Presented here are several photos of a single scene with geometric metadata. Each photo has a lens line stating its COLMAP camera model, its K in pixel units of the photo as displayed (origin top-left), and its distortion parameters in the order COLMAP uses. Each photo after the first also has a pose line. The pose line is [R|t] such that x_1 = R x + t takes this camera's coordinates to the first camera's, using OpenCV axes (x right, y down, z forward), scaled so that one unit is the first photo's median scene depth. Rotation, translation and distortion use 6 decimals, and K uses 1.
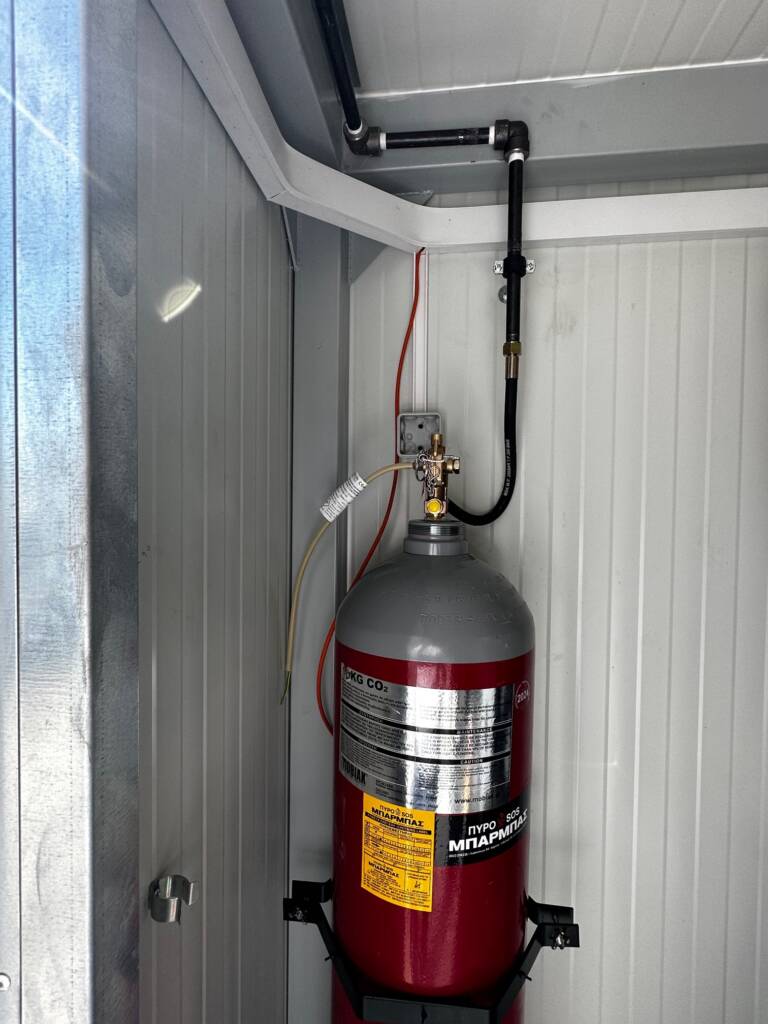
lens RADIAL K [[524.6, 0, 384.0], [0, 524.6, 512.0], [0, 0, 1]] dist [-0.001661, 0.000493]
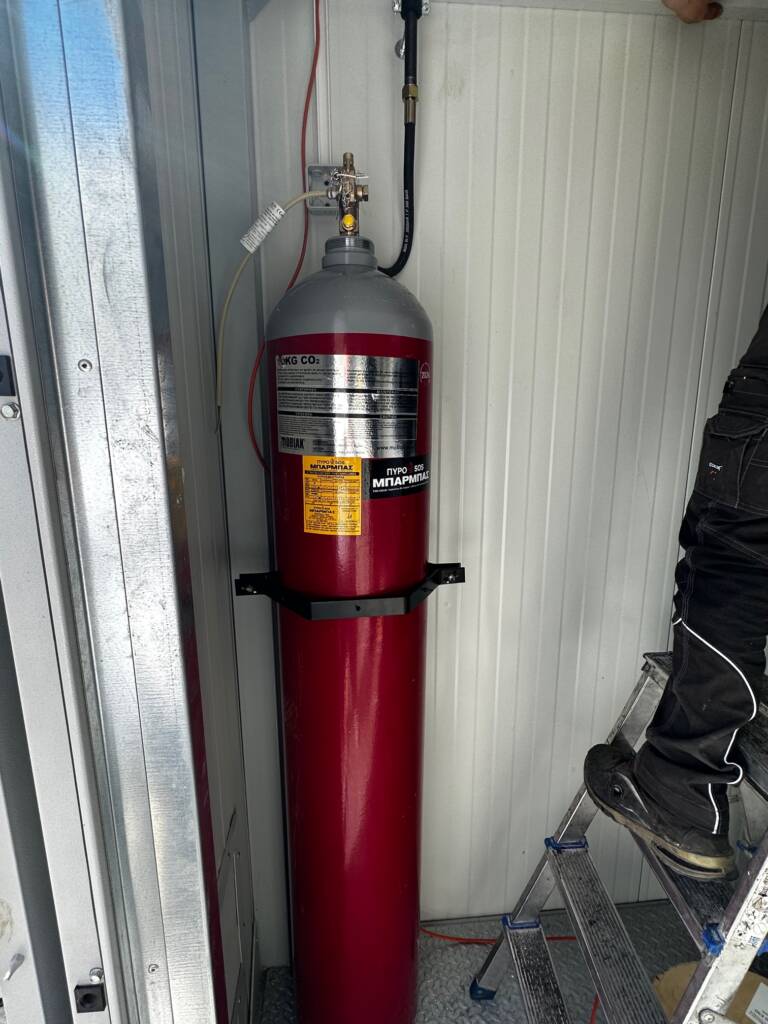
lens RADIAL K [[512.6, 0, 384.0], [0, 512.6, 512.0], [0, 0, 1]] dist [-0.013019, 0.000783]
pose [[0.975989, -0.063726, 0.208290, -0.112467], [0.021614, 0.979861, 0.198507, 0.434510], [-0.216746, -0.189238, 0.957711, -0.224668]]
